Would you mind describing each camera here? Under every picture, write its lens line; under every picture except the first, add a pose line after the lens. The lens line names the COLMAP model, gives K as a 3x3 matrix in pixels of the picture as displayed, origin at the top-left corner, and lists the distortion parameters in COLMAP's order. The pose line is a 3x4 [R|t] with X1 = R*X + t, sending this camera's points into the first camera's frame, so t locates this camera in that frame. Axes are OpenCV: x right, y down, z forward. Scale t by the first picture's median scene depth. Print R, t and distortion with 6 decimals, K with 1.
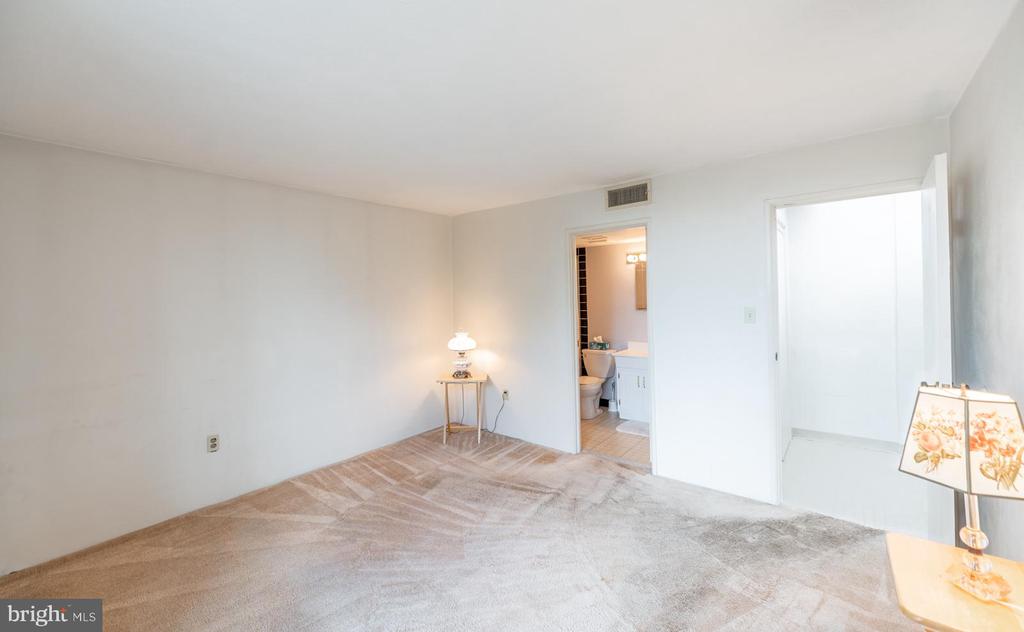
lens RADIAL K [[418.3, 0, 516.1], [0, 418.3, 298.2], [0, 0, 1]] dist [-0.000269, -0.000458]
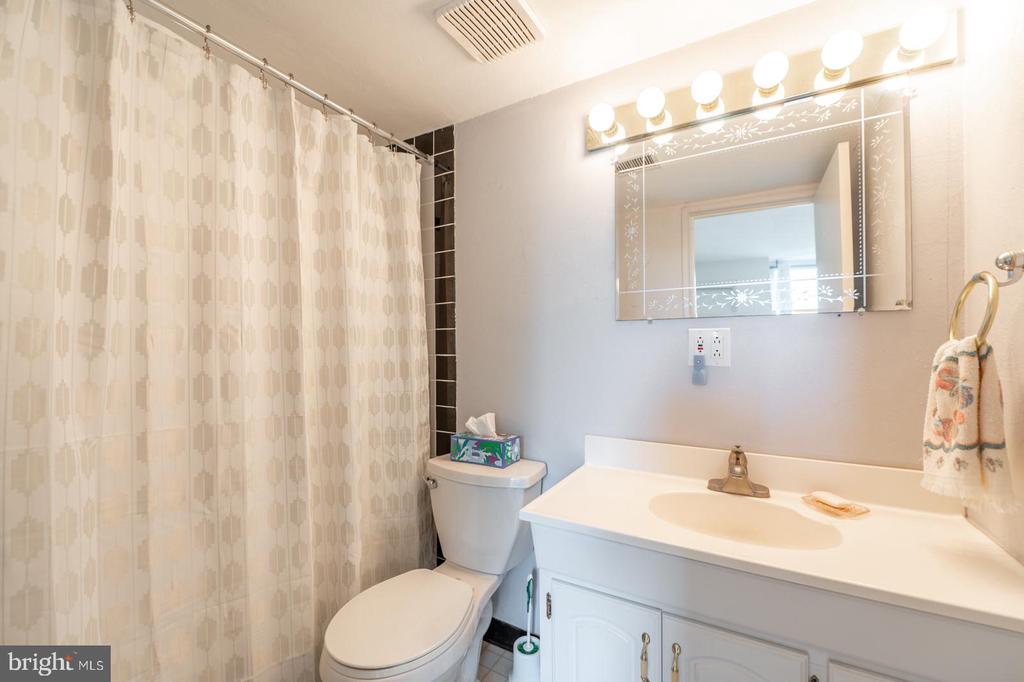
lens RADIAL K [[414.9, 0, 517.3], [0, 414.9, 348.3], [0, 0, 1]] dist [-0.000538, 0.000111]
pose [[0.988937, 0.017836, 0.147257, 0.177341], [-0.018016, 0.999838, -0.000113, 0.044882], [-0.147235, -0.002541, 0.989098, 0.715584]]
